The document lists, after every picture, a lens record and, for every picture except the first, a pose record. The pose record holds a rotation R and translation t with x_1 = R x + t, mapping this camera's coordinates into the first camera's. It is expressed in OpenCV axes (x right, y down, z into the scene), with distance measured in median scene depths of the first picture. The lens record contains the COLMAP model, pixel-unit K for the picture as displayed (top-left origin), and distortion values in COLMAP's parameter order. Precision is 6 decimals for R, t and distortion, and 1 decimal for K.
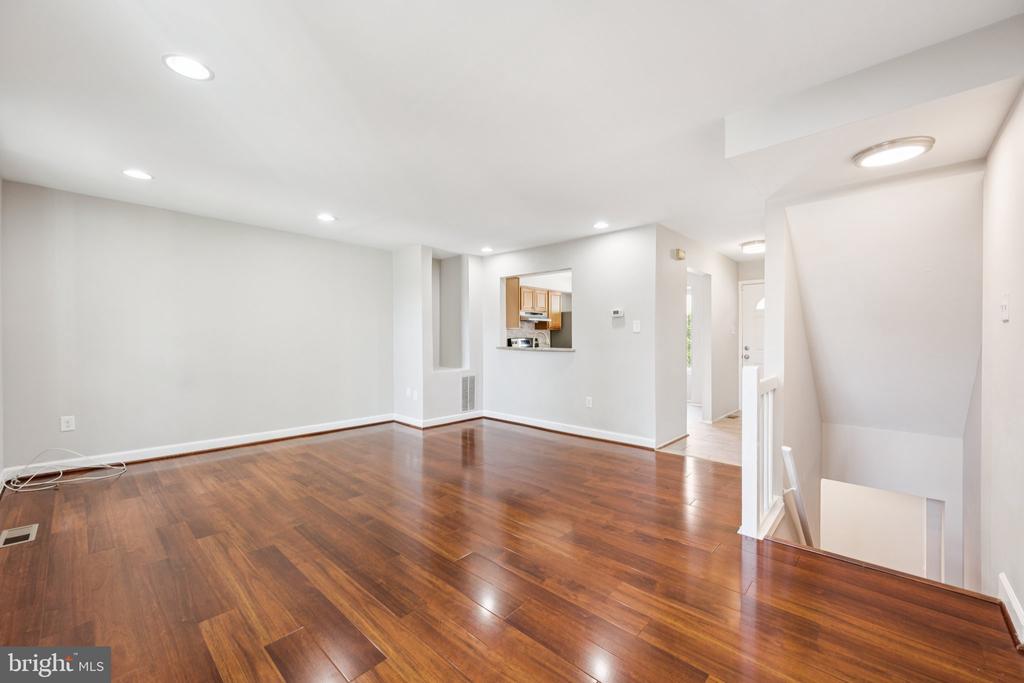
lens RADIAL K [[405.2, 0, 521.9], [0, 405.2, 340.6], [0, 0, 1]] dist [0.008391, -0.000462]
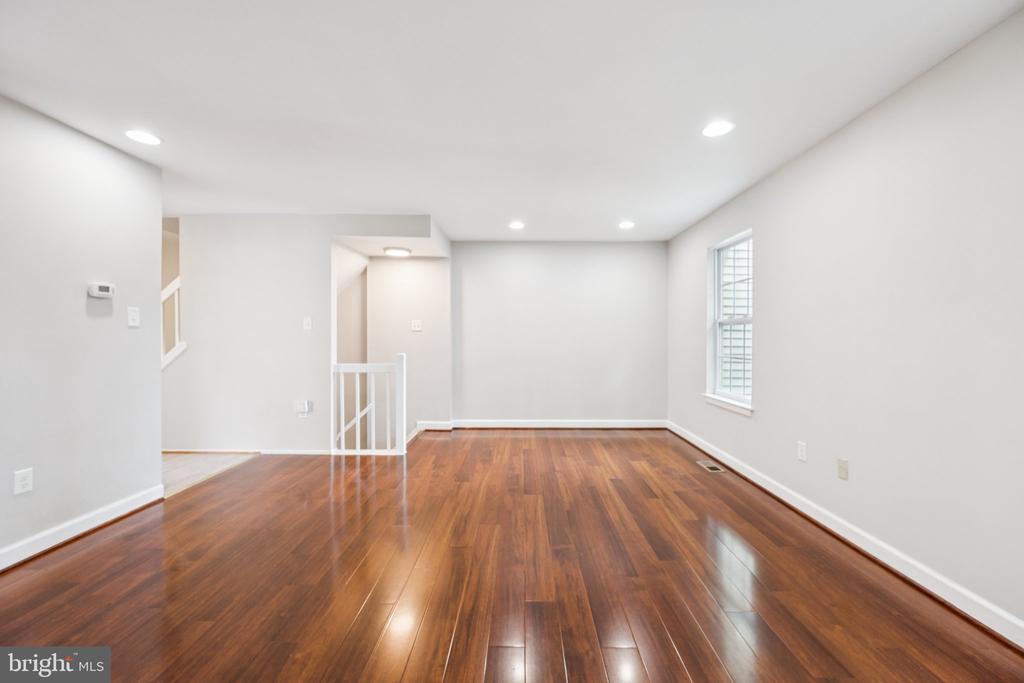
lens RADIAL K [[405.2, 0, 519.2], [0, 405.2, 341.6], [0, 0, 1]] dist [0.008391, -0.000462]
pose [[-0.662440, -0.007403, 0.749078, -1.121495], [0.002306, 0.999926, 0.011921, -0.009047], [-0.749111, 0.009624, -0.662374, 1.905282]]
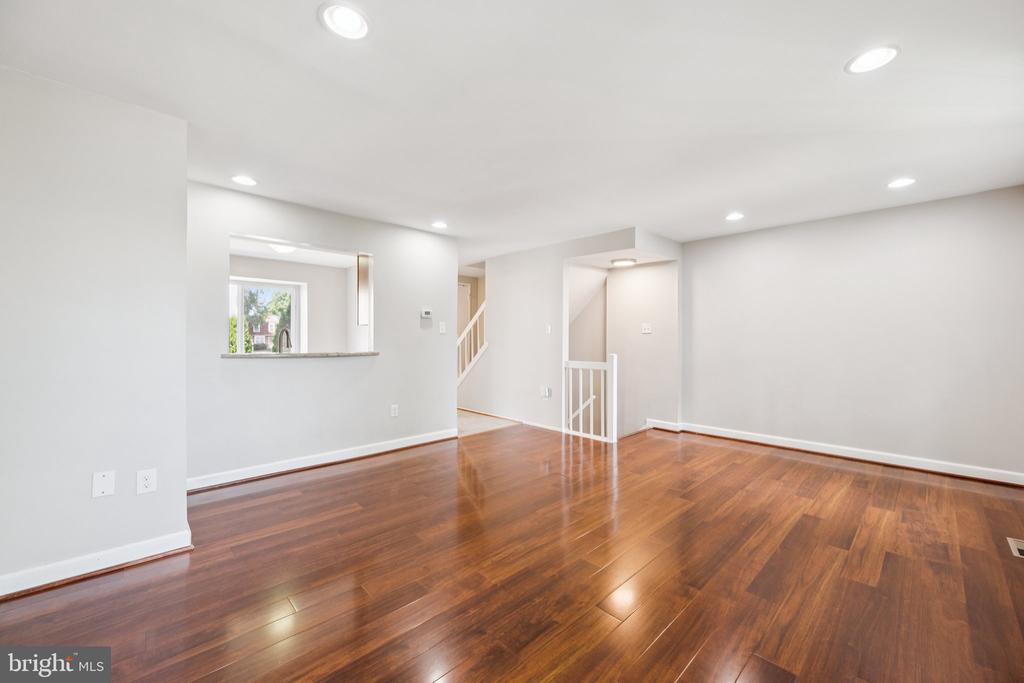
lens RADIAL K [[405.2, 0, 510.4], [0, 405.2, 341.3], [0, 0, 1]] dist [0.008391, -0.000462]
pose [[0.073162, -0.004723, 0.997309, -1.510202], [0.002577, 0.999986, 0.004547, -0.009310], [-0.997317, 0.002238, 0.073173, 1.456883]]
